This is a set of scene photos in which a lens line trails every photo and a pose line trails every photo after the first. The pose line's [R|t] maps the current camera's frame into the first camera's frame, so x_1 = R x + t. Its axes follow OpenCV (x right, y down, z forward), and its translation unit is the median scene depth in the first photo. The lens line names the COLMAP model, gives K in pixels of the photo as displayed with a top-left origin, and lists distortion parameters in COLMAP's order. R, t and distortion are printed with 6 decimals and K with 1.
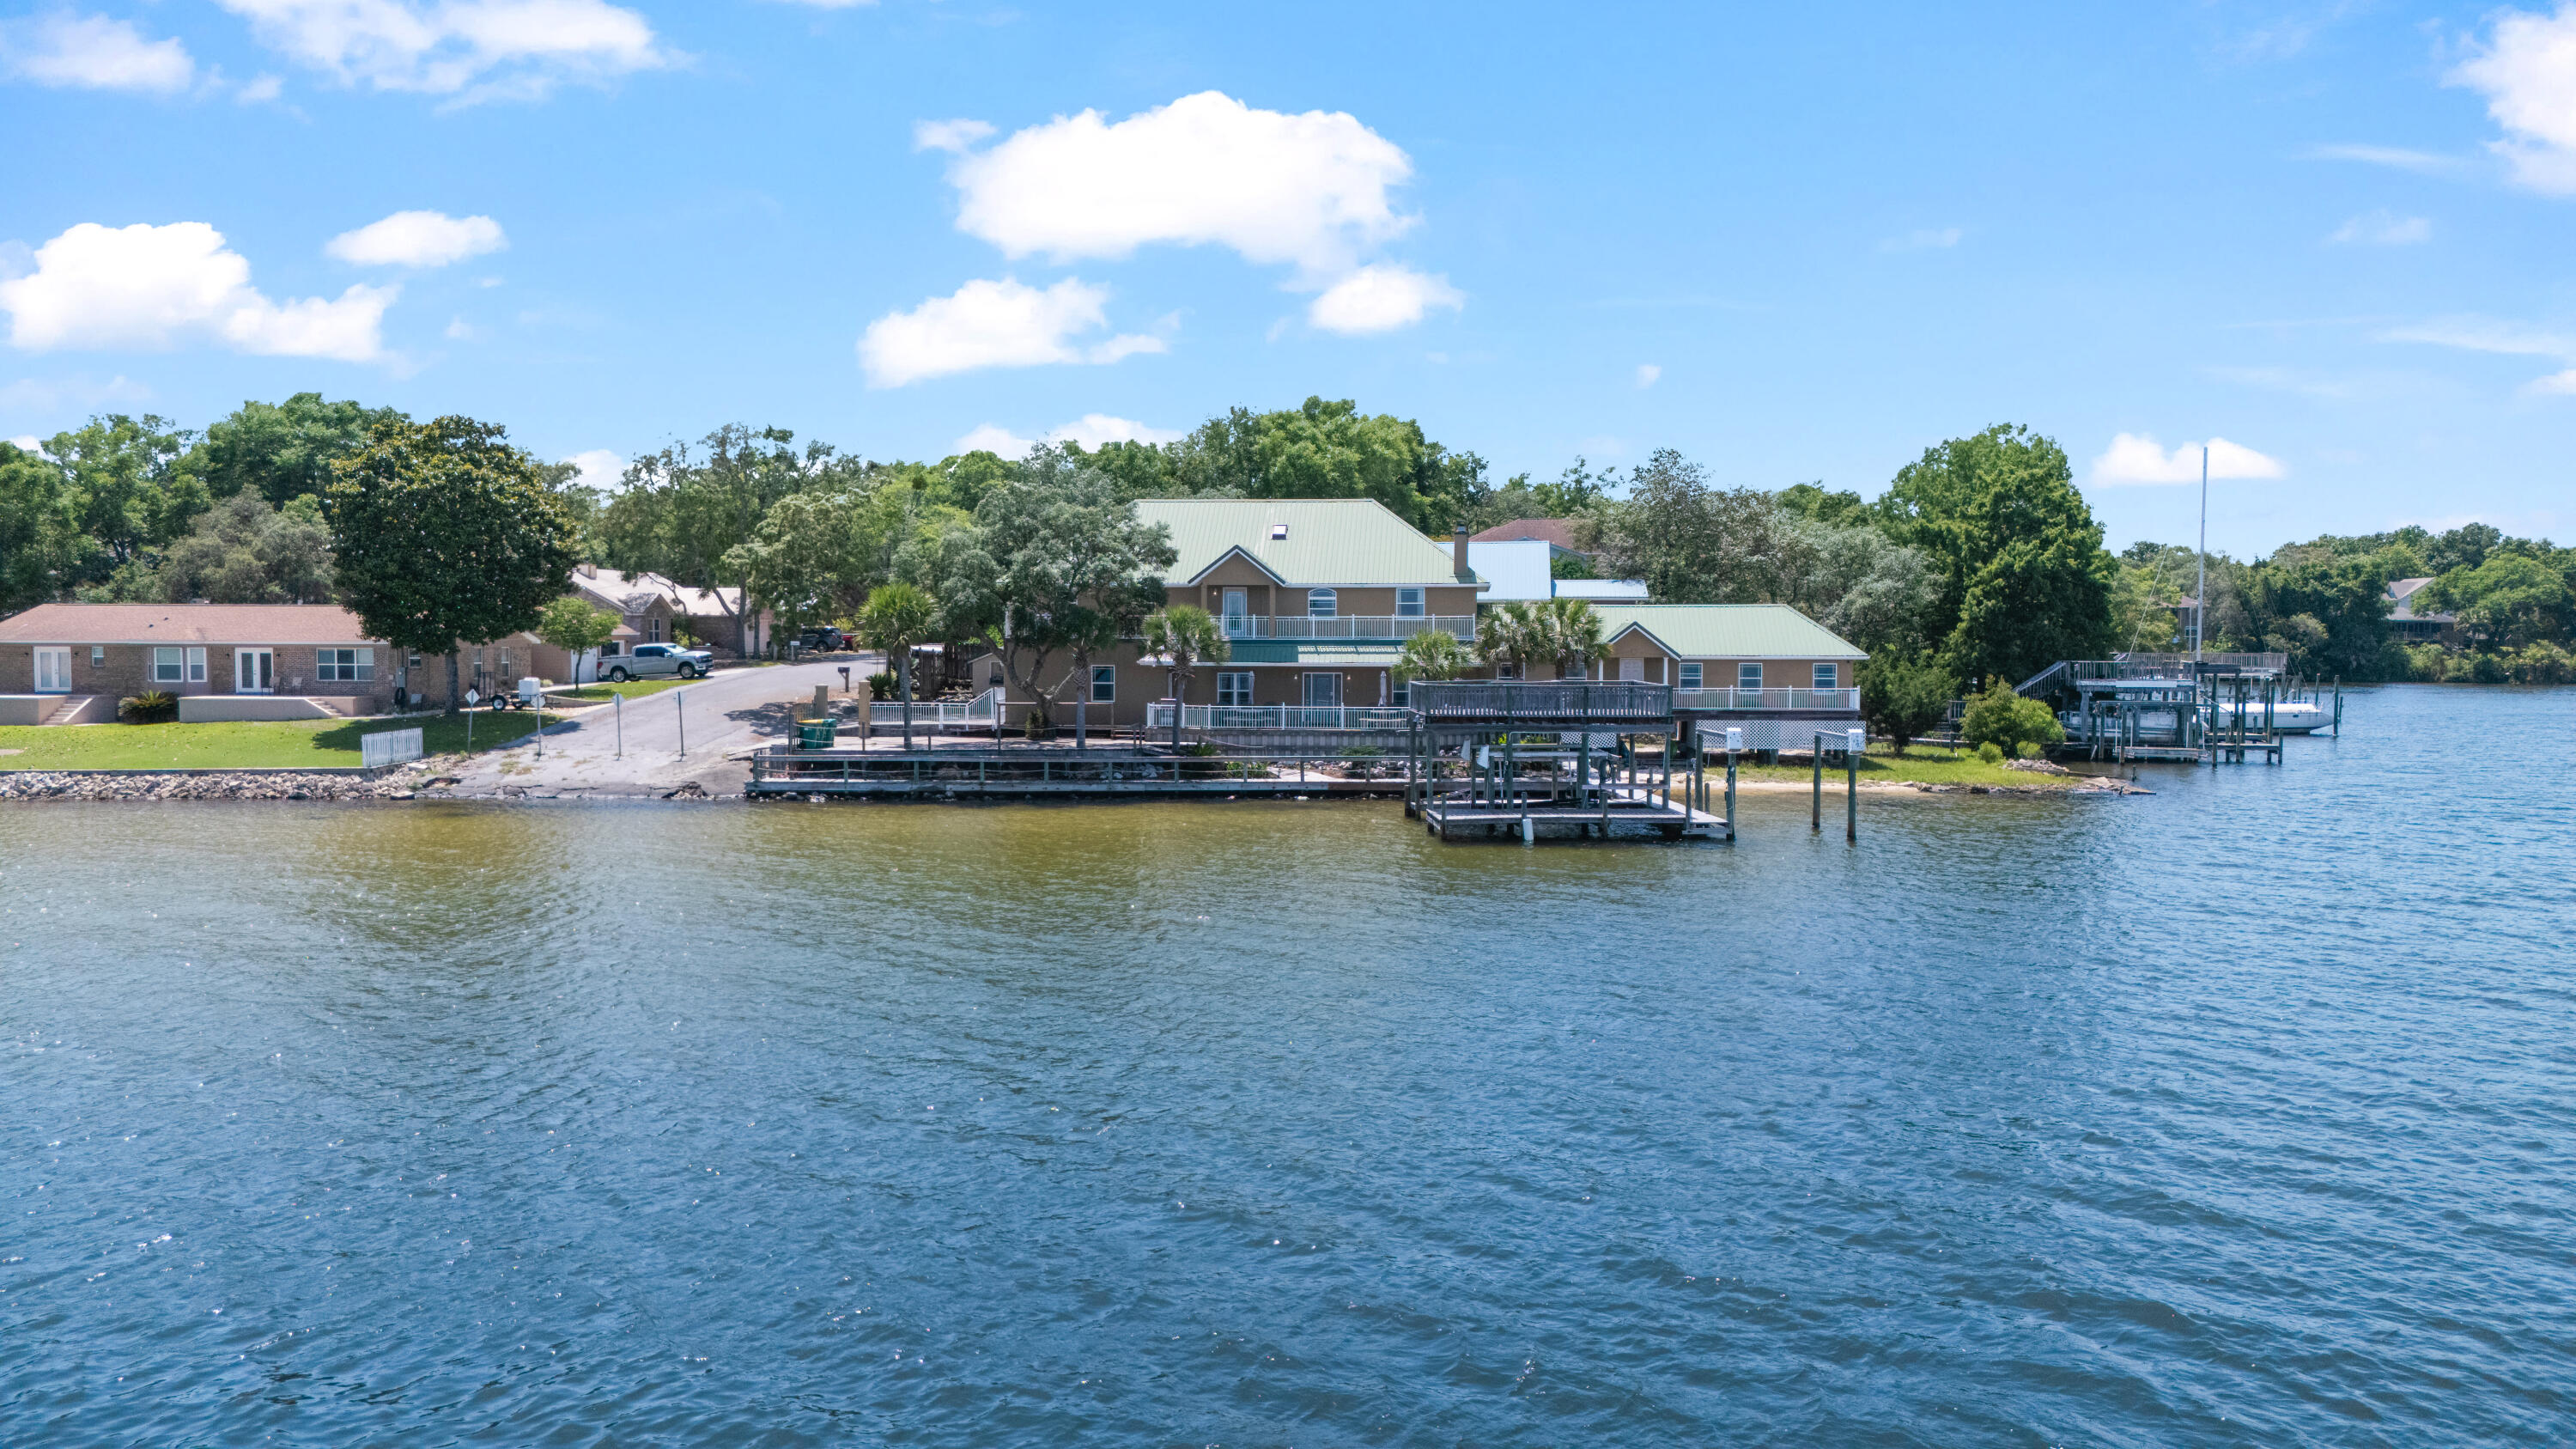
lens RADIAL K [[1810.4, 0, 1288.0], [0, 1810.4, 724.5], [0, 0, 1]] dist [-0.001350, -0.000596]
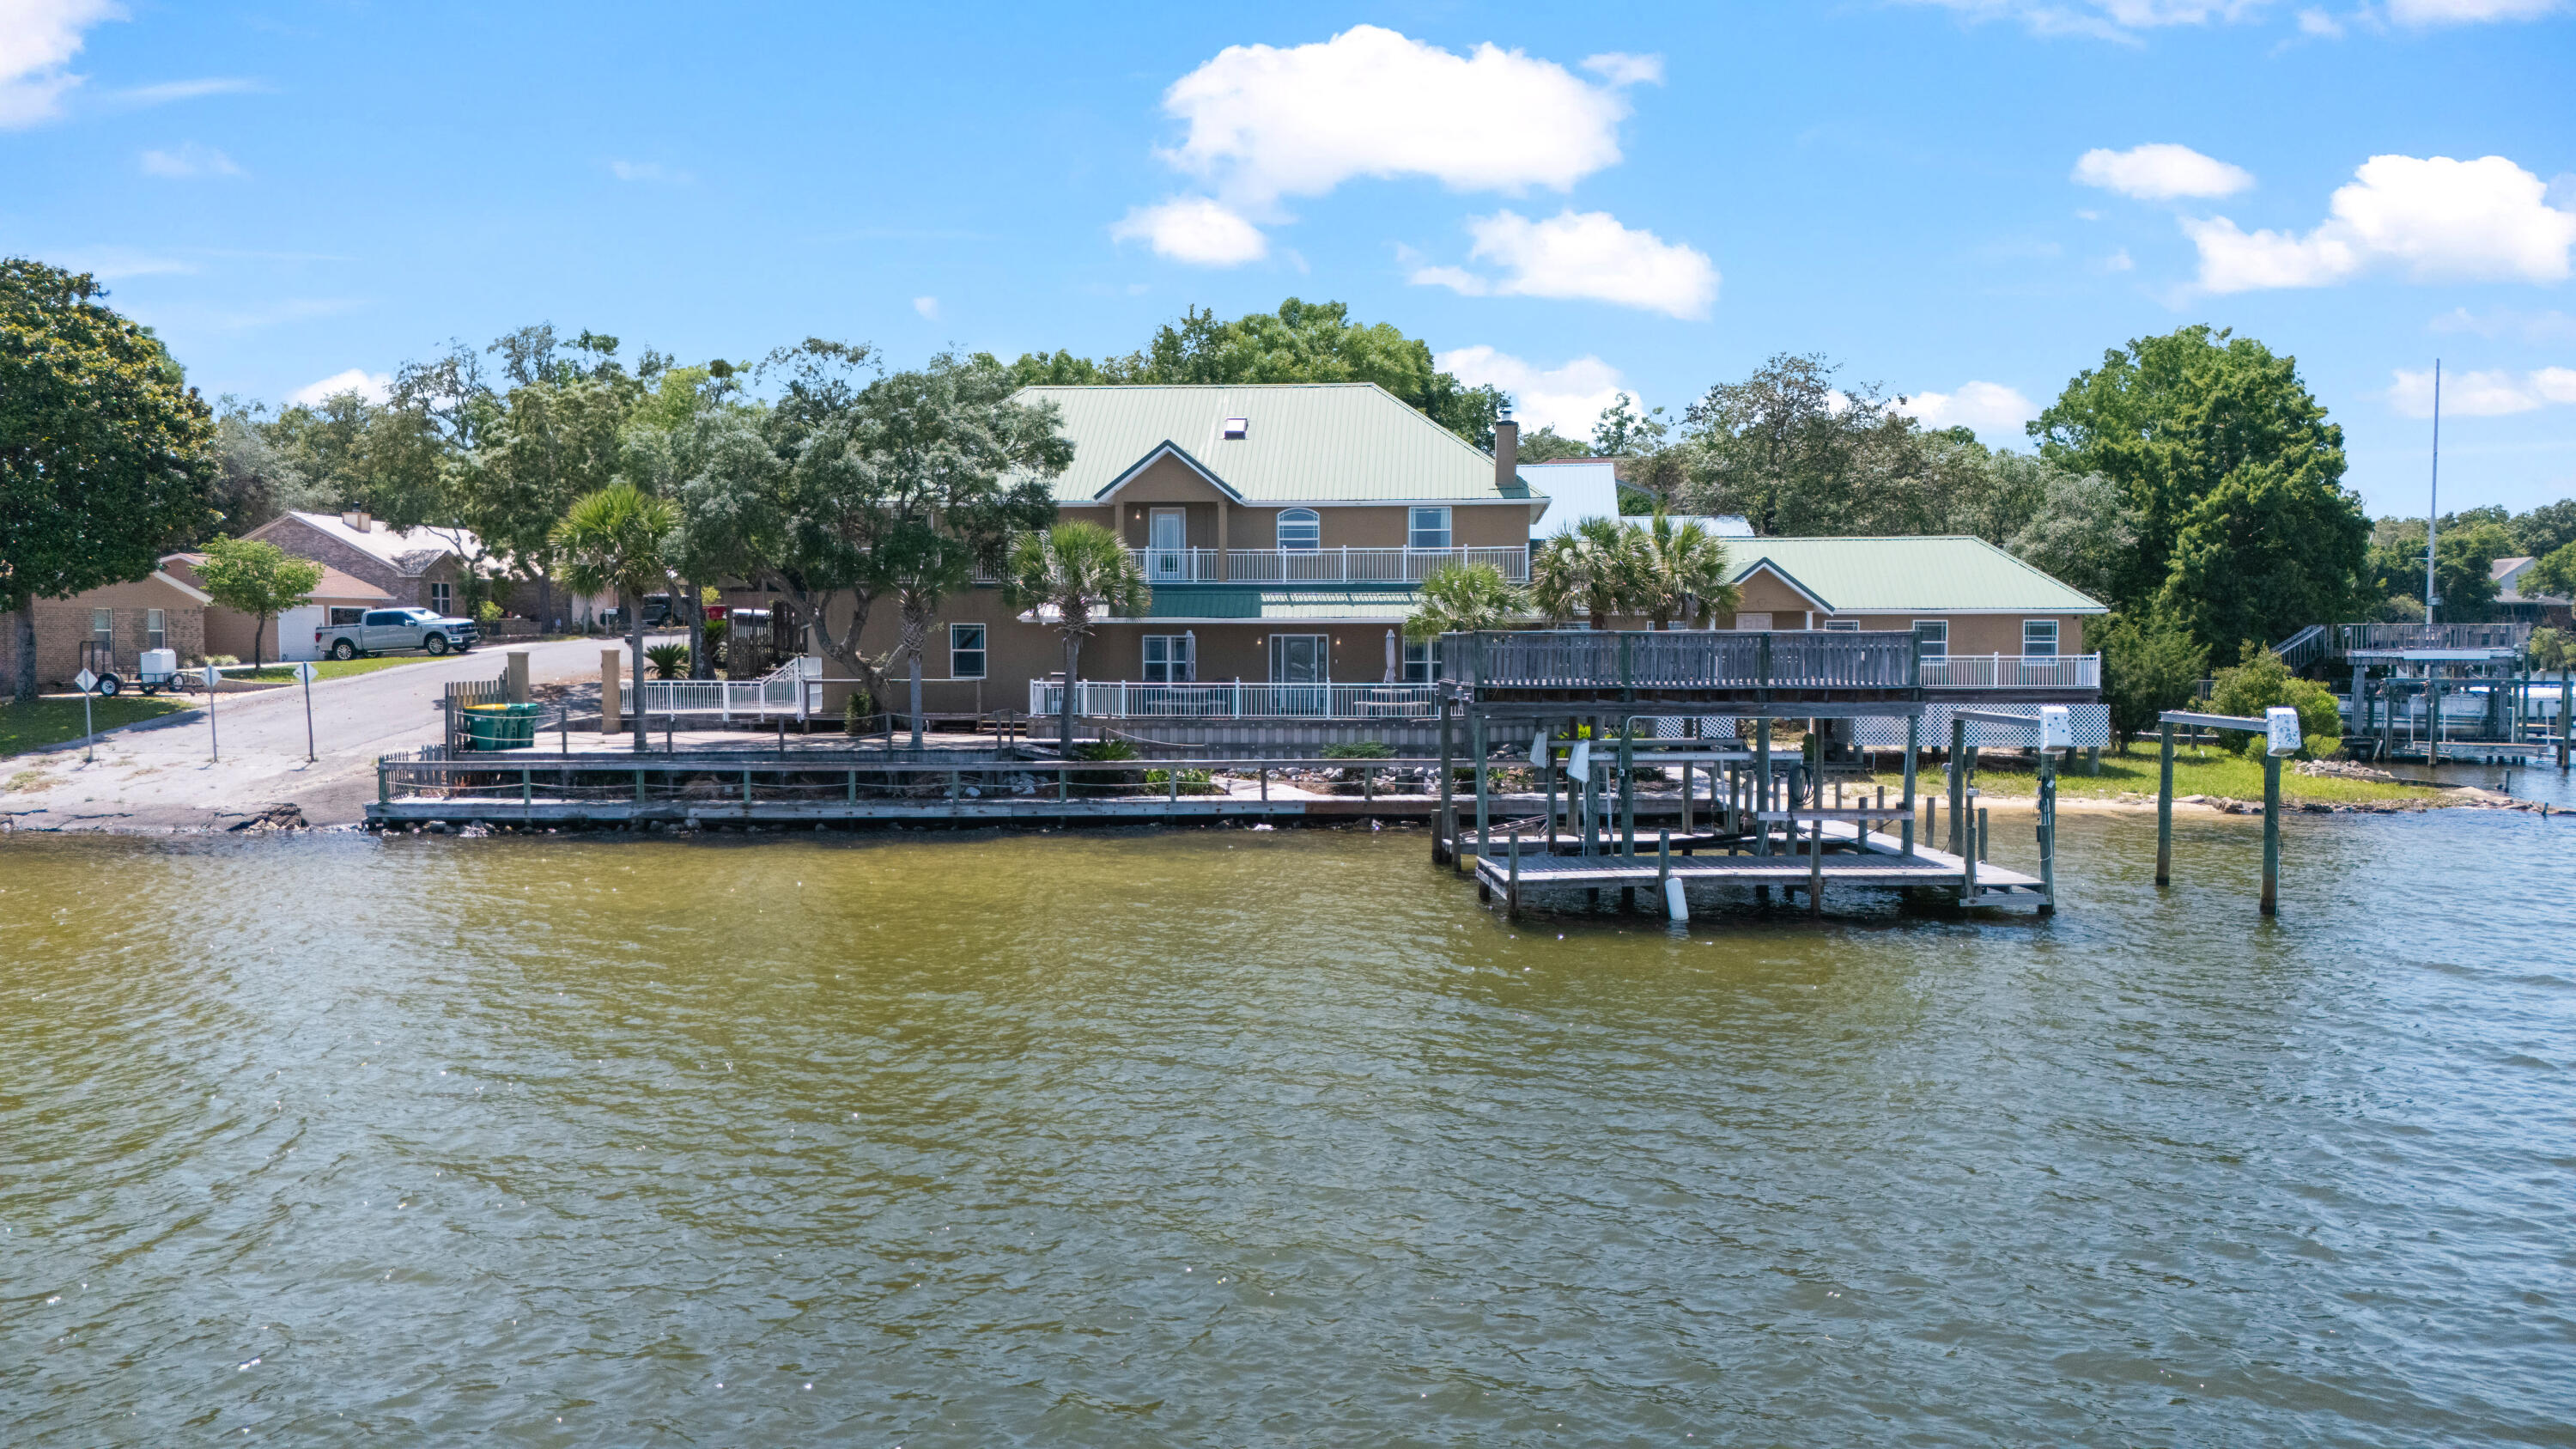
lens RADIAL K [[1810.4, 0, 1288.0], [0, 1810.4, 724.5], [0, 0, 1]] dist [-0.001350, -0.000596]
pose [[0.999993, -0.002926, 0.002253, 0.013335], [0.002926, 0.999996, 0.000042, 0.004594], [-0.002253, -0.000035, 0.999997, 0.330952]]
